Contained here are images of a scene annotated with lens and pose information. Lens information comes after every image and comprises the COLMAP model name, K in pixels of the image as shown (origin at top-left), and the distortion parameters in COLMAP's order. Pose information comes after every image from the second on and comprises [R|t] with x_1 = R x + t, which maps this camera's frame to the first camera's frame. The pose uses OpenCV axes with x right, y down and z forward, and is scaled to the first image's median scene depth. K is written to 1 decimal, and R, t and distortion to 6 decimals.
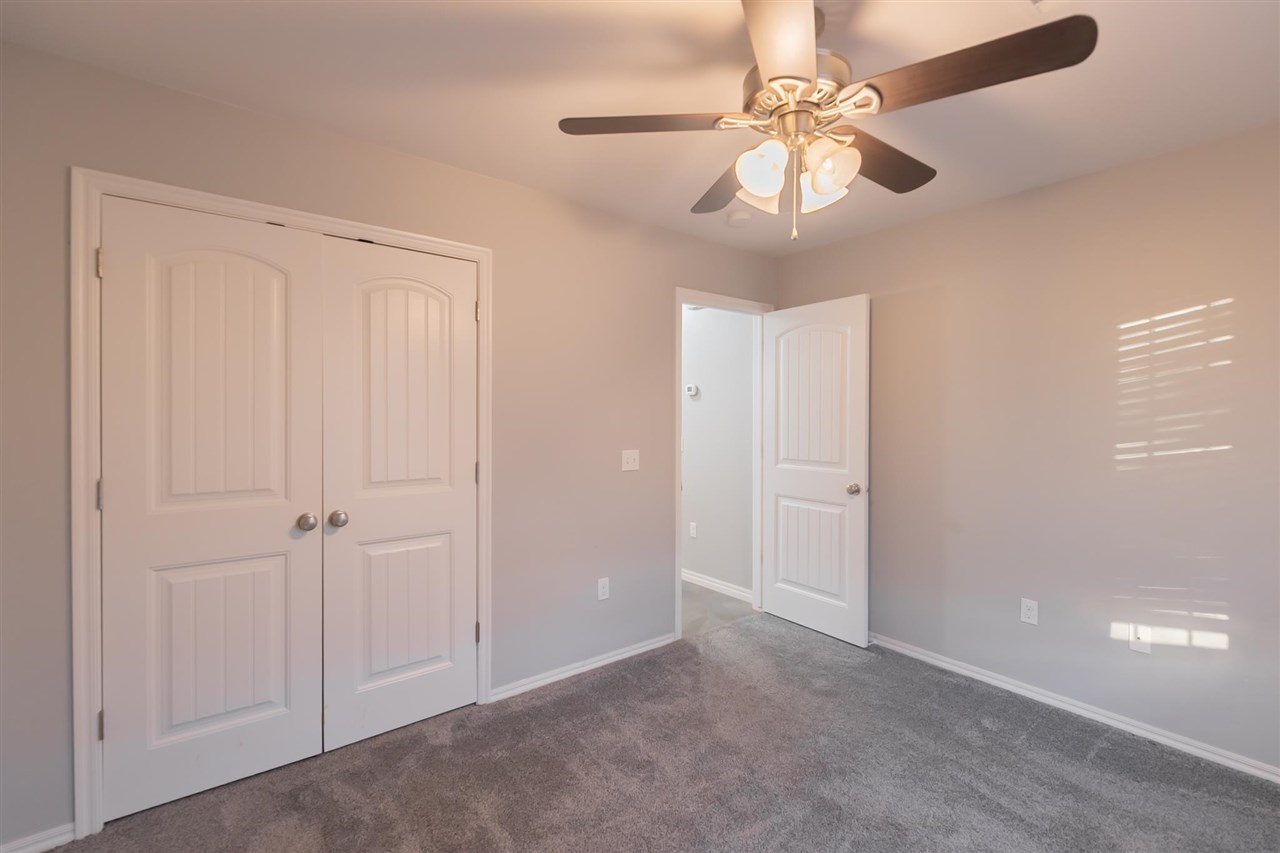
lens RADIAL K [[567.3, 0, 641.8], [0, 567.3, 424.7], [0, 0, 1]] dist [-0.000007, -0.000007]
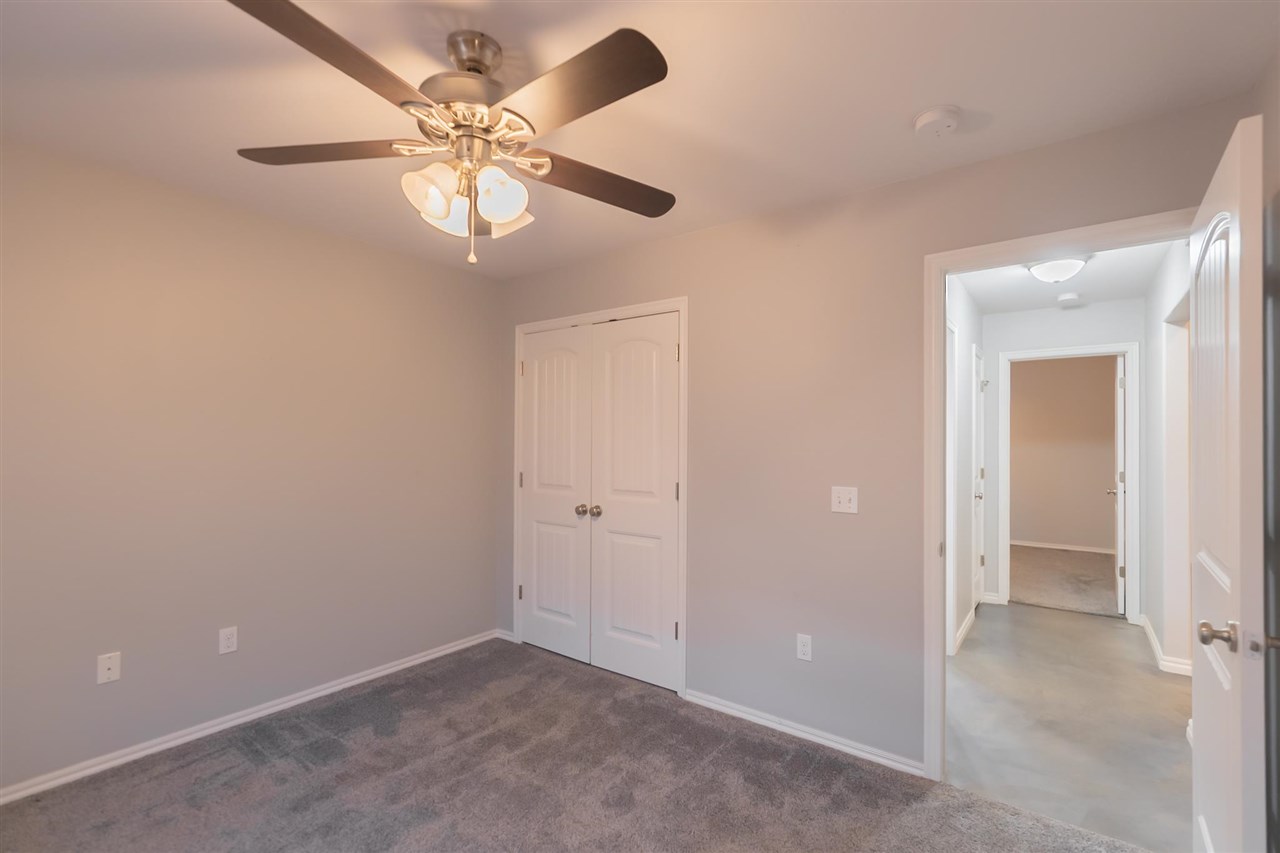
lens RADIAL K [[562.6, 0, 648.3], [0, 562.6, 436.5], [0, 0, 1]] dist [0.001606, 0.000243]
pose [[0.257695, -0.008897, -0.966185, 0.807367], [-0.020688, 0.999678, -0.014723, -0.009723], [0.966005, 0.023782, 0.257428, 0.647347]]
